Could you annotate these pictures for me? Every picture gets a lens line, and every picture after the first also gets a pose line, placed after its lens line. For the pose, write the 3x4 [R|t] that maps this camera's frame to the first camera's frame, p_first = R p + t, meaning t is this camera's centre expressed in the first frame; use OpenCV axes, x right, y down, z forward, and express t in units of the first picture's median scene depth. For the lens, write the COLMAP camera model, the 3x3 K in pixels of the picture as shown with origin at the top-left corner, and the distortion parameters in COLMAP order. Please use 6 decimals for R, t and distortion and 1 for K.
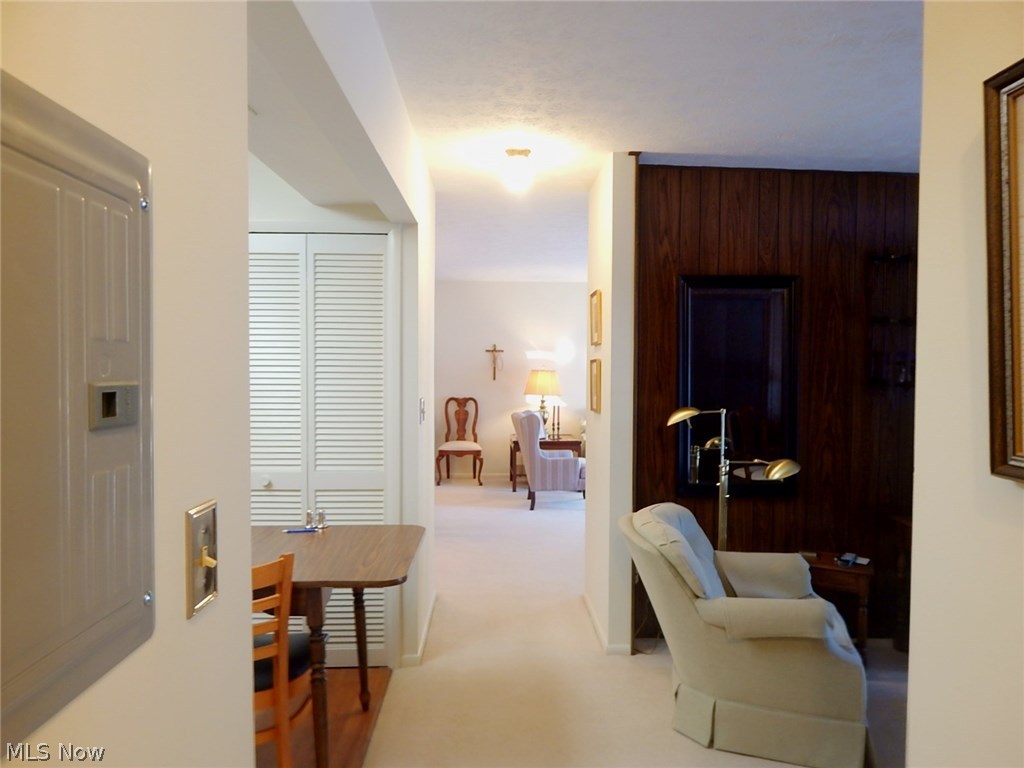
lens RADIAL K [[714.2, 0, 512.0], [0, 714.2, 384.0], [0, 0, 1]] dist [-0.001192, -0.006988]
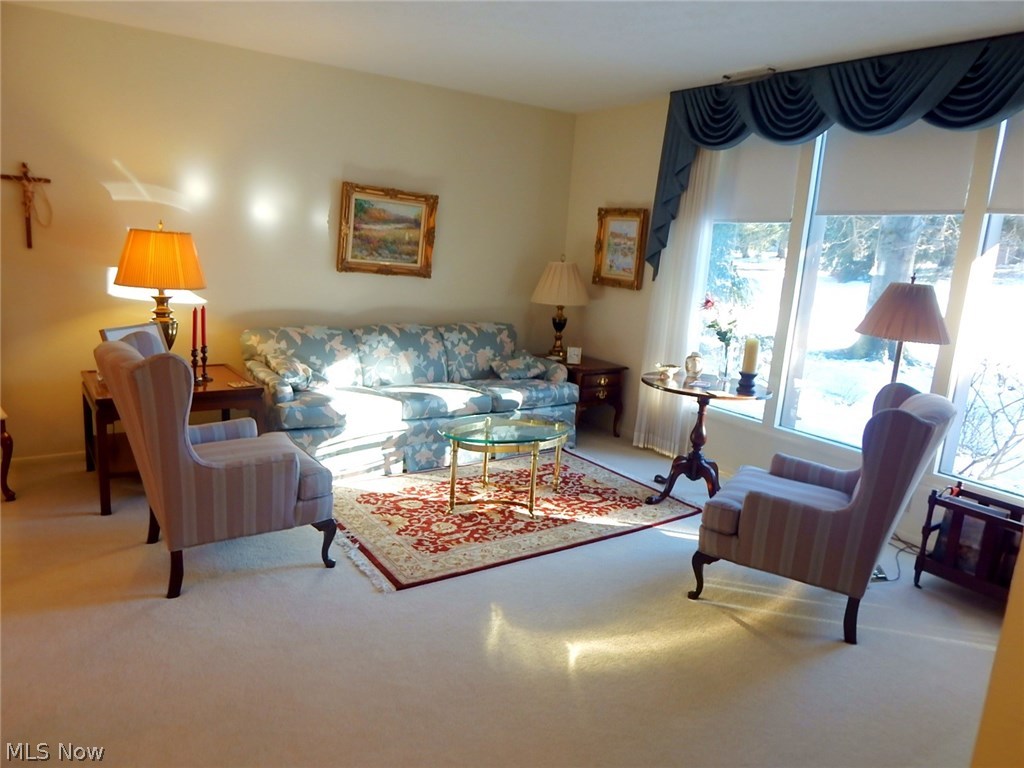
lens RADIAL K [[693.5, 0, 512.0], [0, 693.5, 384.0], [0, 0, 1]] dist [-0.001207, -0.005331]
pose [[0.837300, -0.062934, 0.543109, -0.013621], [-0.038656, 0.984053, 0.173624, -0.008593], [-0.545375, -0.166370, 0.821515, 0.508160]]
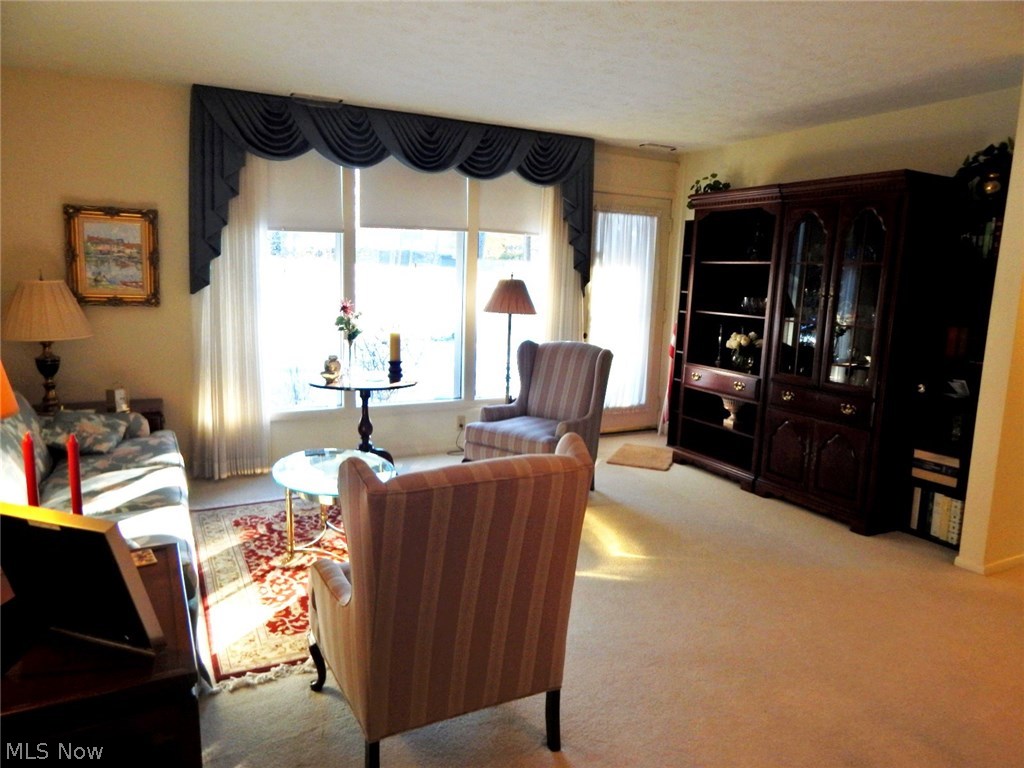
lens RADIAL K [[714.2, 0, 512.0], [0, 714.2, 384.0], [0, 0, 1]] dist [-0.001192, -0.006988]
pose [[-0.448481, -0.151092, 0.880929, -0.140656], [0.006856, 0.984998, 0.172432, -0.018386], [-0.893766, 0.083372, -0.440717, 0.869007]]
